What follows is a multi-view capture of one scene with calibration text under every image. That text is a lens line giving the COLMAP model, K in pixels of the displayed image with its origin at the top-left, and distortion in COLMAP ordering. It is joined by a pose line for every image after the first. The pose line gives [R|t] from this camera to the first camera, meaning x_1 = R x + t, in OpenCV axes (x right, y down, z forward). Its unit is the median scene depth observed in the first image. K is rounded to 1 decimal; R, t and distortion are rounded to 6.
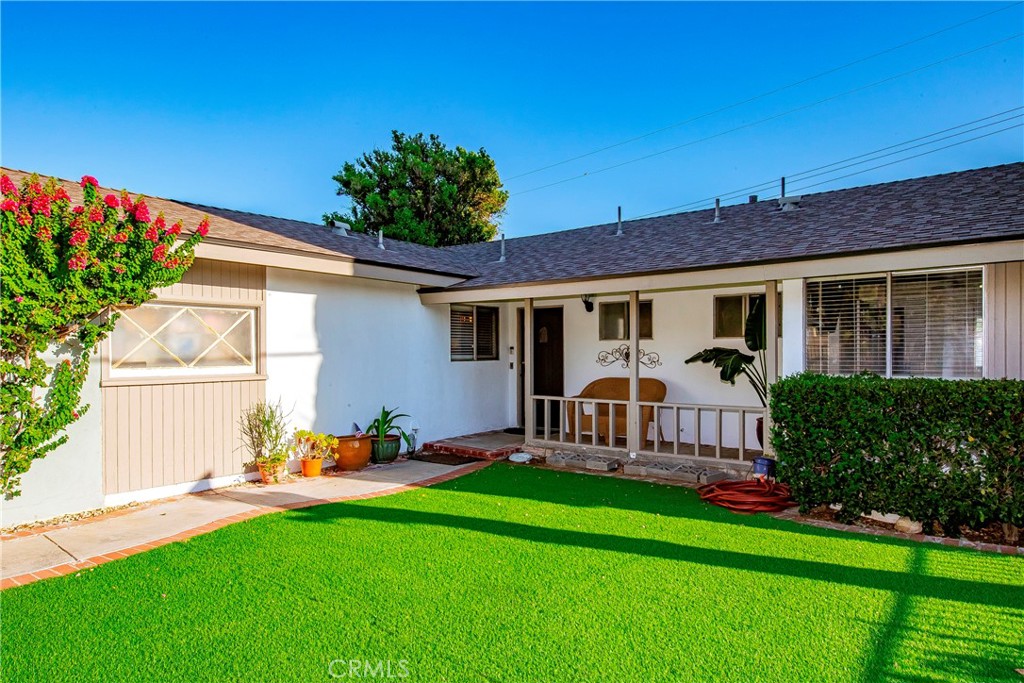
lens RADIAL K [[627.2, 0, 511.5], [0, 627.2, 347.5], [0, 0, 1]] dist [0.000545, 0.000036]
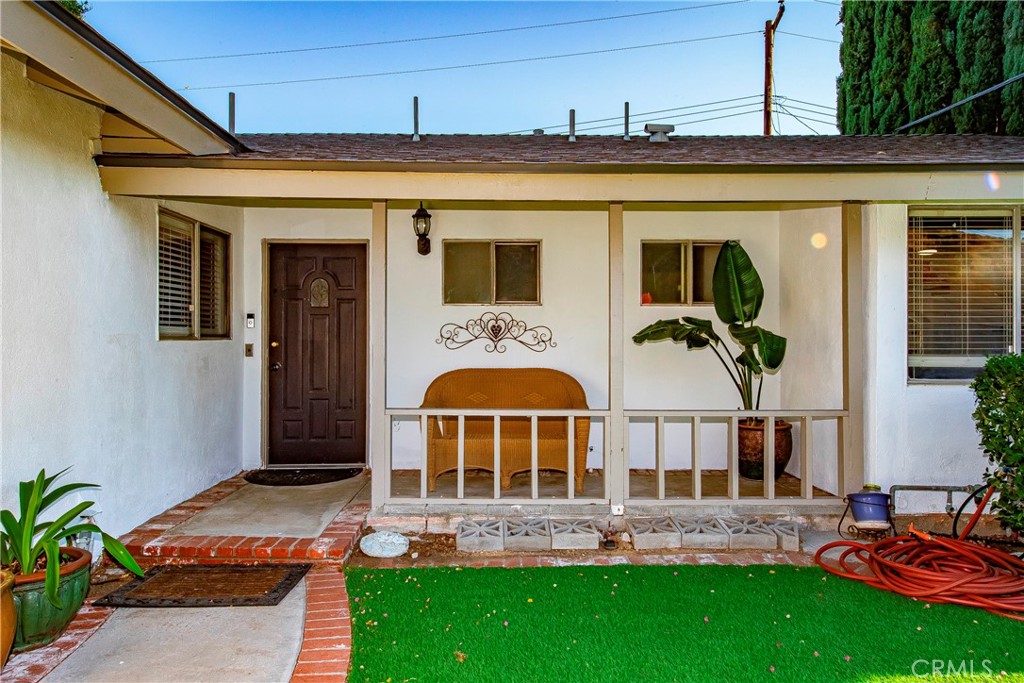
lens RADIAL K [[687.2, 0, 512.0], [0, 687.2, 339.2], [0, 0, 1]] dist [0.005175, 0.001853]
pose [[0.775439, 0.006827, 0.631386, -0.208728], [-0.010308, 0.999945, 0.001849, 0.018372], [-0.631338, -0.007942, 0.775467, 0.480416]]
